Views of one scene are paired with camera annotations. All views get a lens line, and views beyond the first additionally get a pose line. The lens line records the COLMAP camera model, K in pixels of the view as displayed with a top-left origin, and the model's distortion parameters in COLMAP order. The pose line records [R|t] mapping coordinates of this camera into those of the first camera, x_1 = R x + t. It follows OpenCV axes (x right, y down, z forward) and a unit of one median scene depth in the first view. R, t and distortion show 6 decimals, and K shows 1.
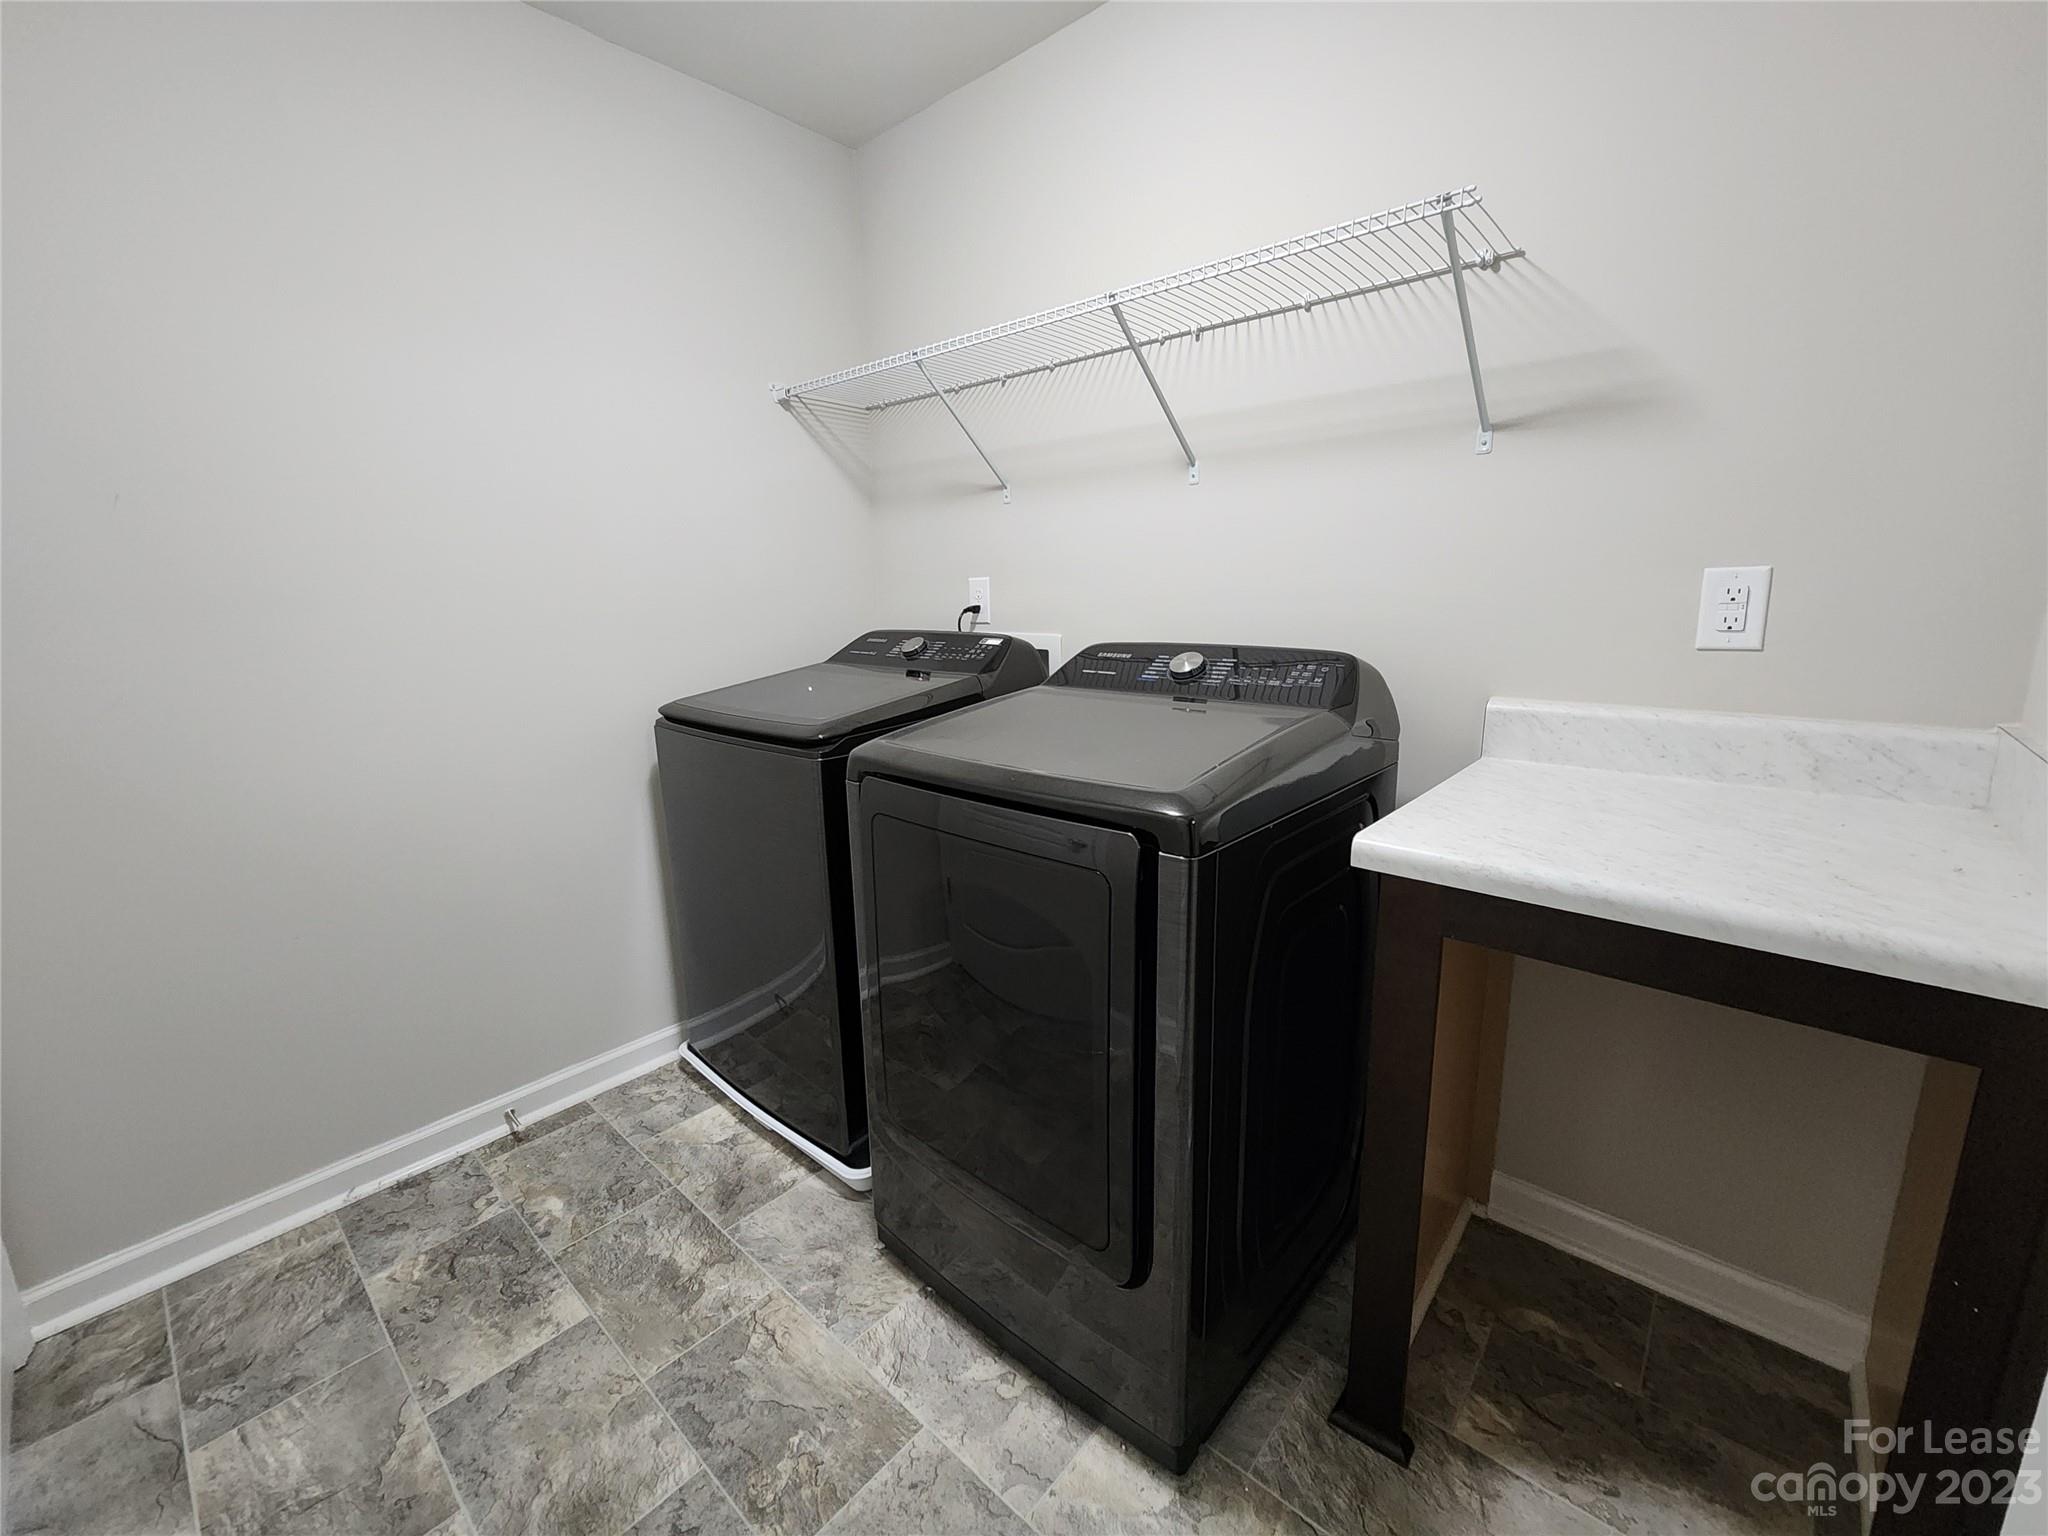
lens RADIAL K [[838.7, 0, 1034.0], [0, 838.7, 762.1], [0, 0, 1]] dist [-0.000136, -0.000920]
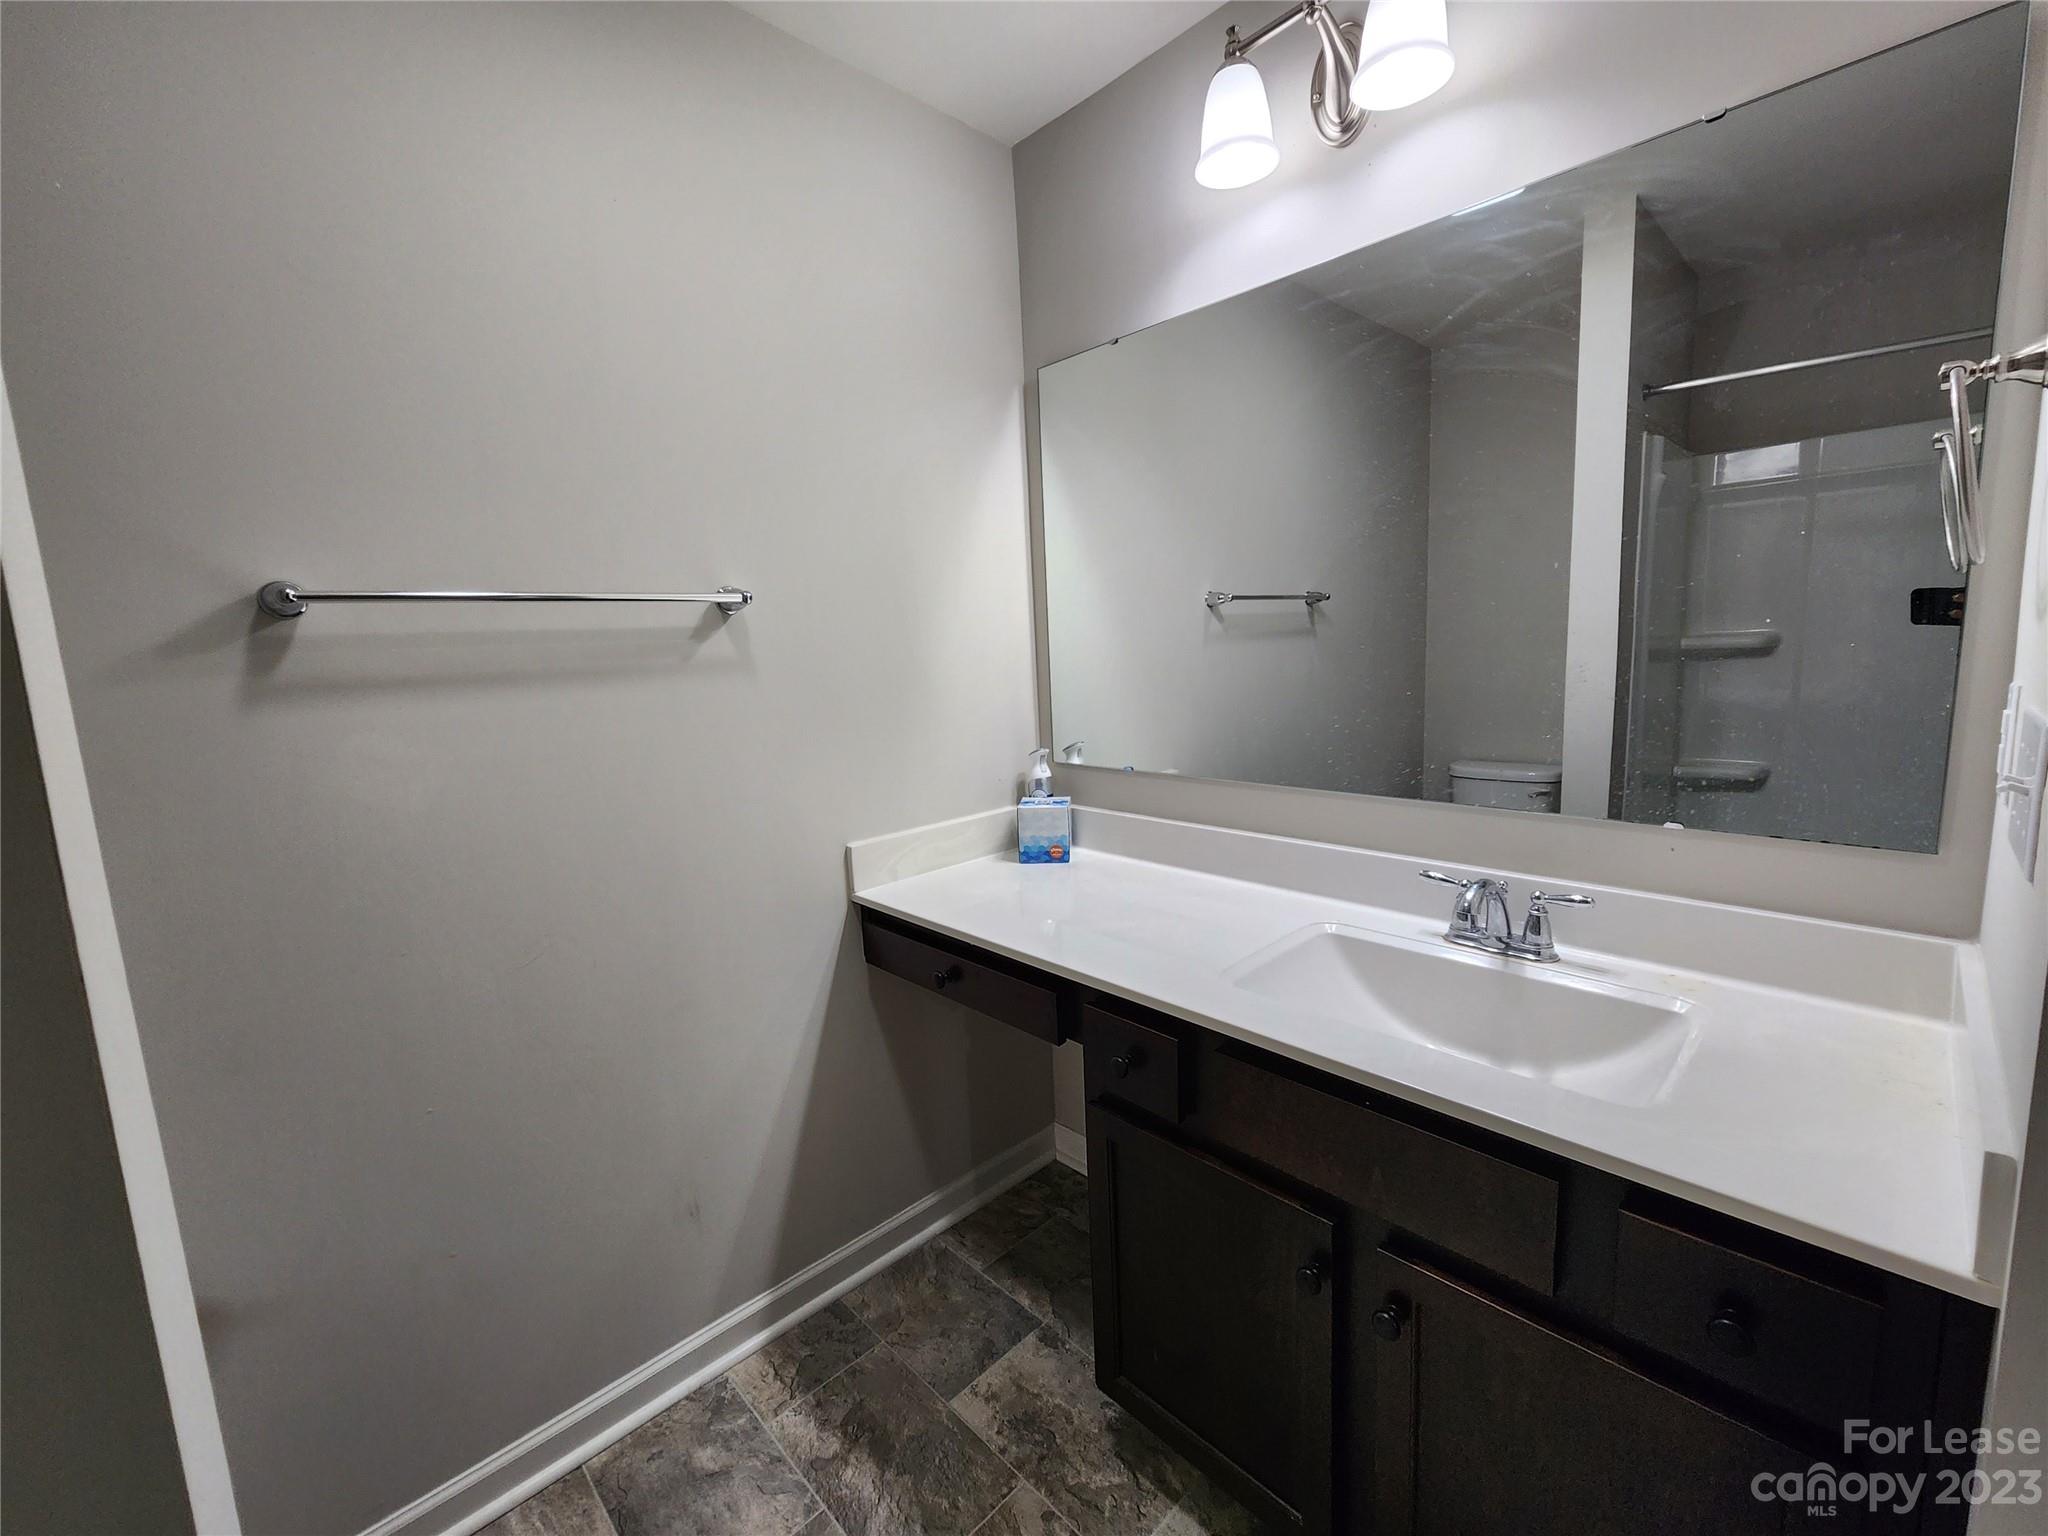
lens RADIAL K [[838.7, 0, 1034.0], [0, 838.7, 762.1], [0, 0, 1]] dist [-0.000136, -0.000920]
pose [[-0.995766, 0.045593, 0.079822, -0.709305], [0.069657, 0.940865, 0.331543, -0.384668], [-0.059986, 0.335700, -0.940057, 1.599425]]
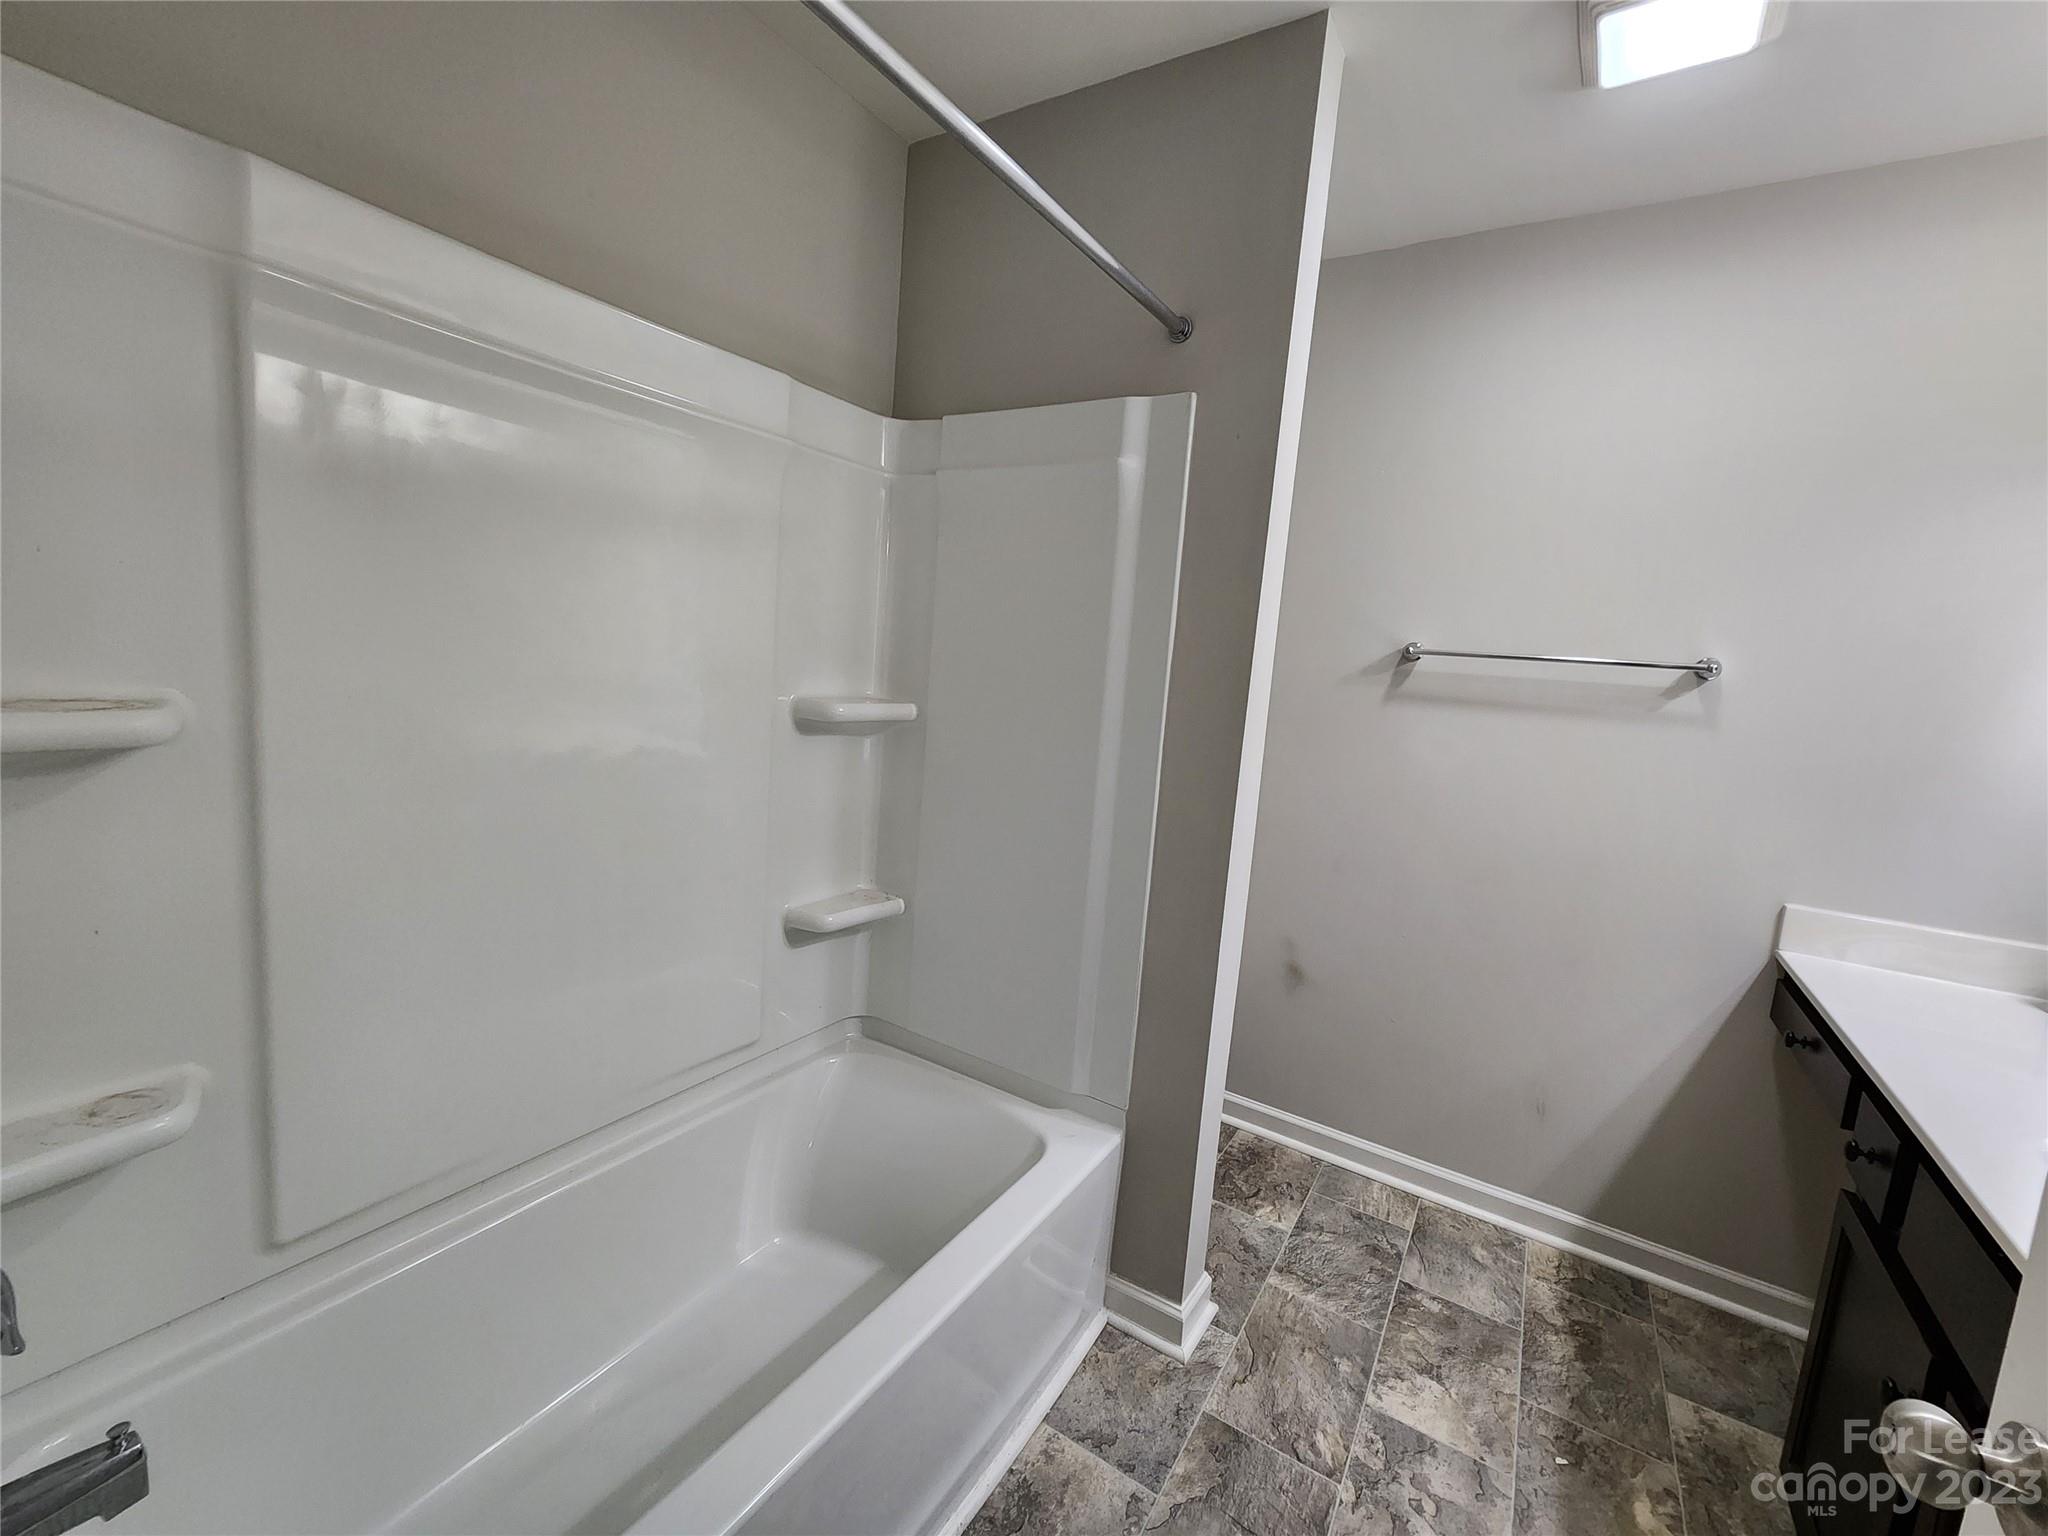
lens RADIAL K [[838.7, 0, 1034.0], [0, 838.7, 762.1], [0, 0, 1]] dist [-0.000136, -0.000920]
pose [[-0.165389, -0.127184, 0.977993, -1.314807], [0.120546, 0.981607, 0.148039, -0.426717], [-0.978833, 0.142378, -0.147016, 1.782938]]
